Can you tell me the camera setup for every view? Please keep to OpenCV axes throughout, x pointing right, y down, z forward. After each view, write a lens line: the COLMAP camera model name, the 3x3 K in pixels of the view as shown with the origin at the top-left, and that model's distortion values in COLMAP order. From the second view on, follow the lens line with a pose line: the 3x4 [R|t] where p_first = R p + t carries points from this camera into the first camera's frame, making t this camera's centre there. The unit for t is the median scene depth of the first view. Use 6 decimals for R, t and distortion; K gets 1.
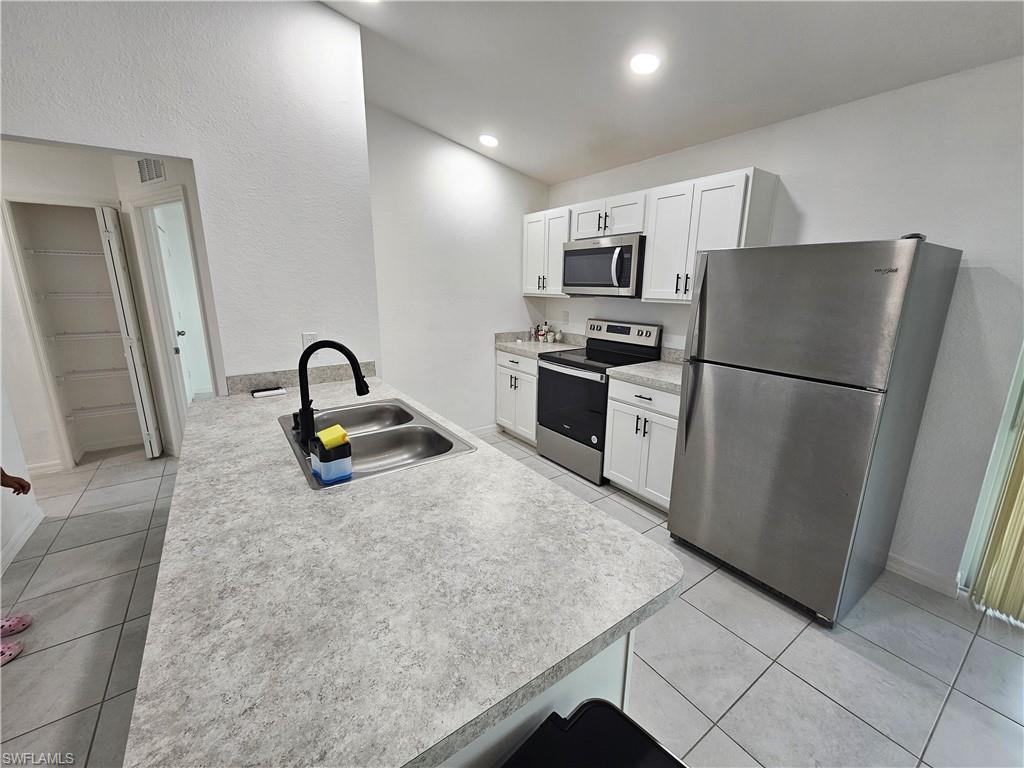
lens RADIAL K [[416.9, 0, 514.6], [0, 416.9, 380.6], [0, 0, 1]] dist [-0.000129, 0.000291]
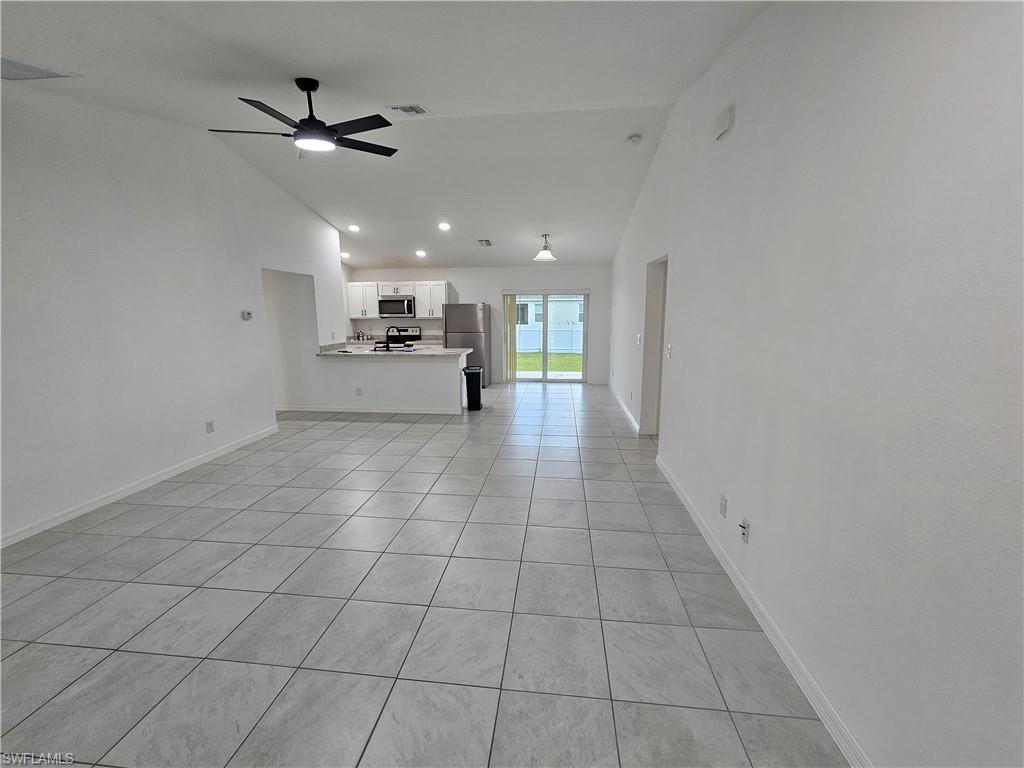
lens RADIAL K [[416.9, 0, 513.9], [0, 416.9, 389.3], [0, 0, 1]] dist [-0.000129, 0.000291]
pose [[0.662875, -0.146344, 0.734289, -1.328327], [0.177335, 0.983495, 0.035922, 0.283549], [-0.727426, 0.106404, 0.677886, -1.292004]]
